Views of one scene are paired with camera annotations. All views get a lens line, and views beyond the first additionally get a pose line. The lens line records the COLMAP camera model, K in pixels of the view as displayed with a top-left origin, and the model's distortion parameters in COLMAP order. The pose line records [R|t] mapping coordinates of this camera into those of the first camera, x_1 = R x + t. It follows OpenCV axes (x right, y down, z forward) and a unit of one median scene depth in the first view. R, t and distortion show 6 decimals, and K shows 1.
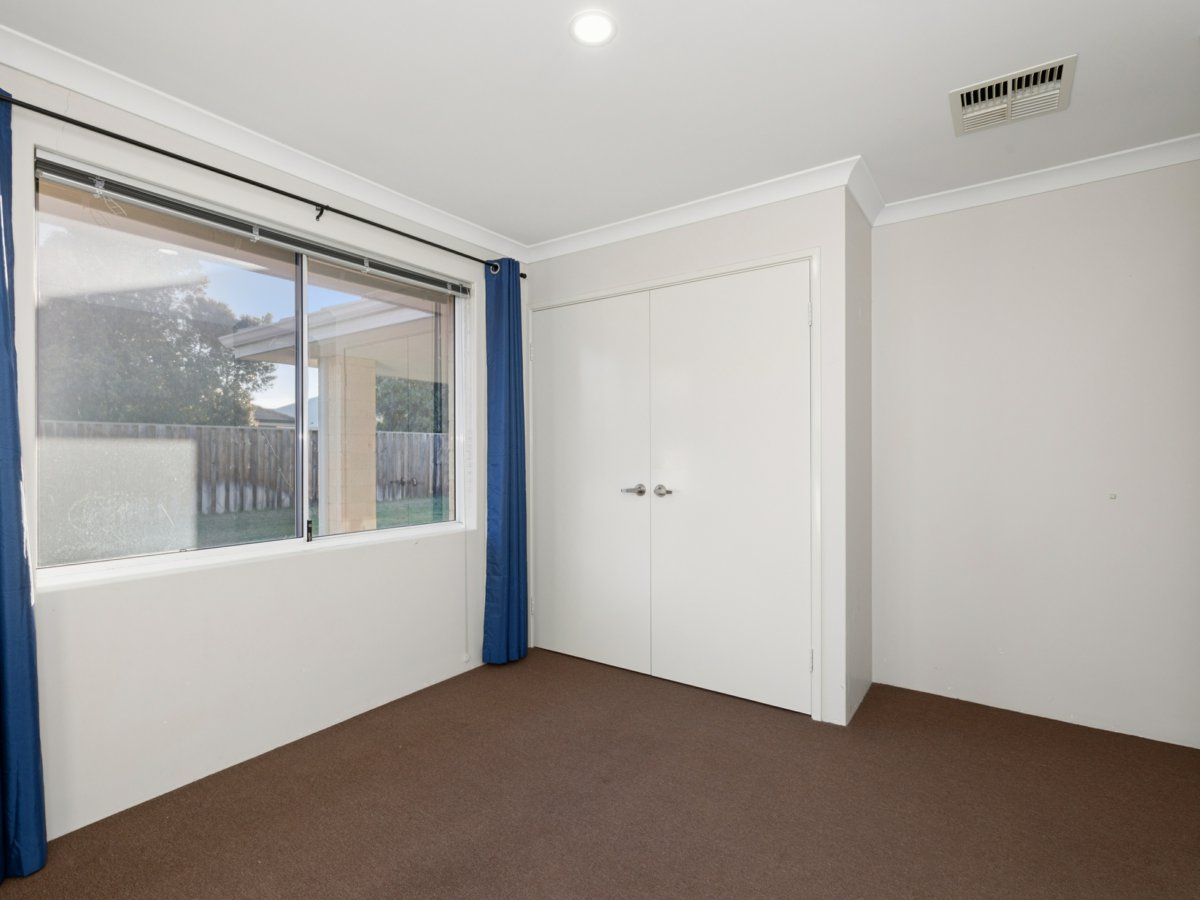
lens RADIAL K [[582.7, 0, 600.2], [0, 582.7, 457.2], [0, 0, 1]] dist [0.000743, -0.000063]
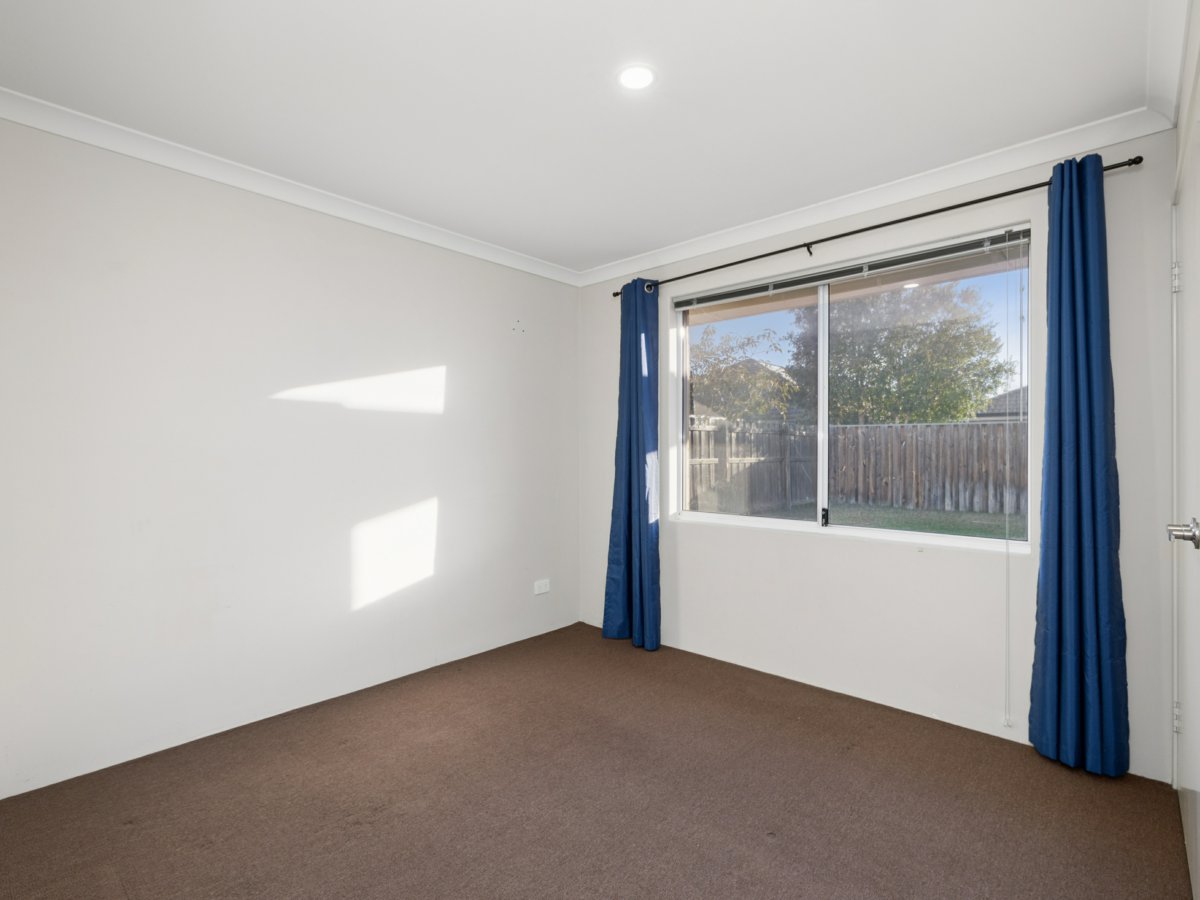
lens RADIAL K [[576.1, 0, 600.0], [0, 576.1, 450.0], [0, 0, 1]] dist [-0.017395, -0.000203]
pose [[-0.125966, -0.006159, -0.992015, 0.678819], [-0.011821, 0.999919, -0.004707, 0.001632], [0.991964, 0.011134, -0.126029, 0.669445]]
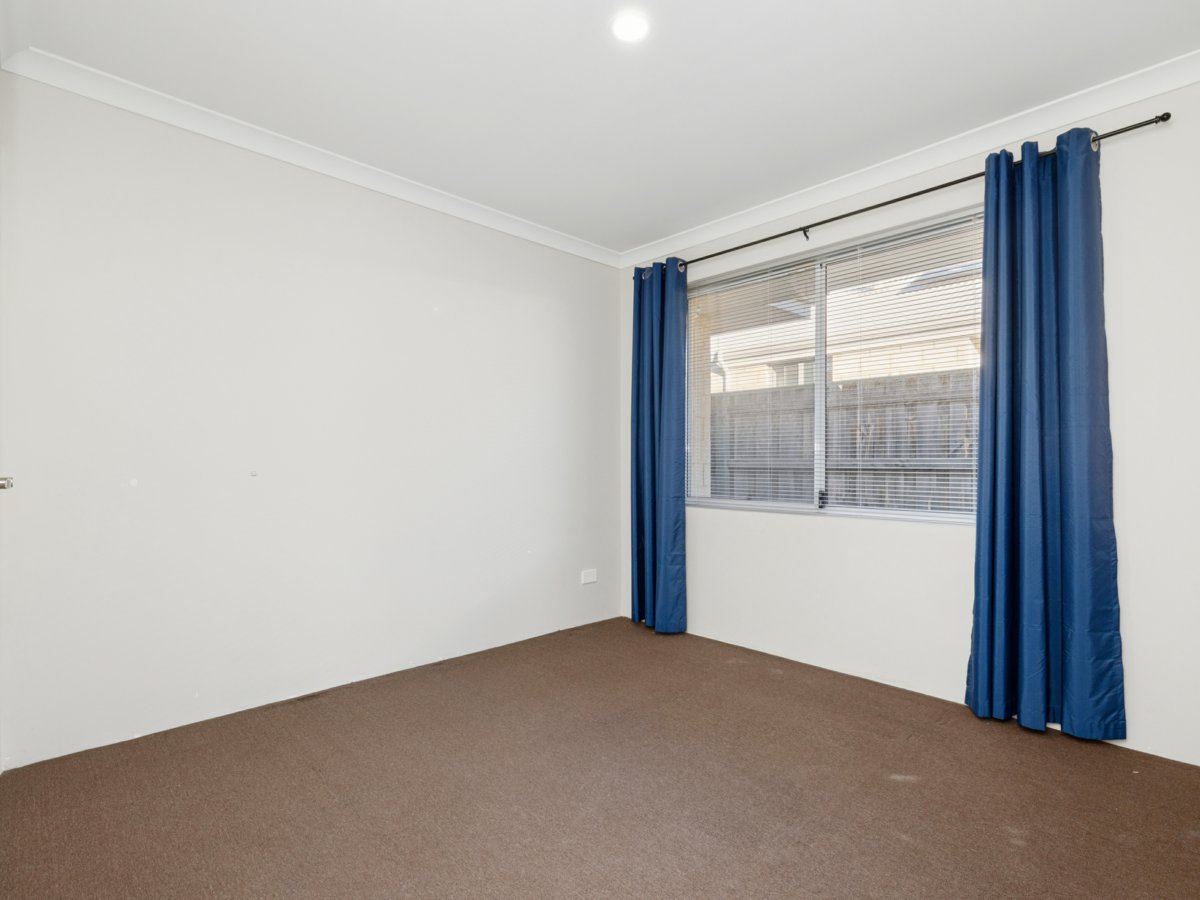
lens RADIAL K [[582.7, 0, 600.2], [0, 582.7, 457.2], [0, 0, 1]] dist [0.000743, -0.000063]
pose [[-0.177260, 0.030185, -0.983701, 0.728836], [0.014830, 0.999498, 0.027997, -0.000138], [0.984052, -0.009625, -0.177619, 0.737526]]
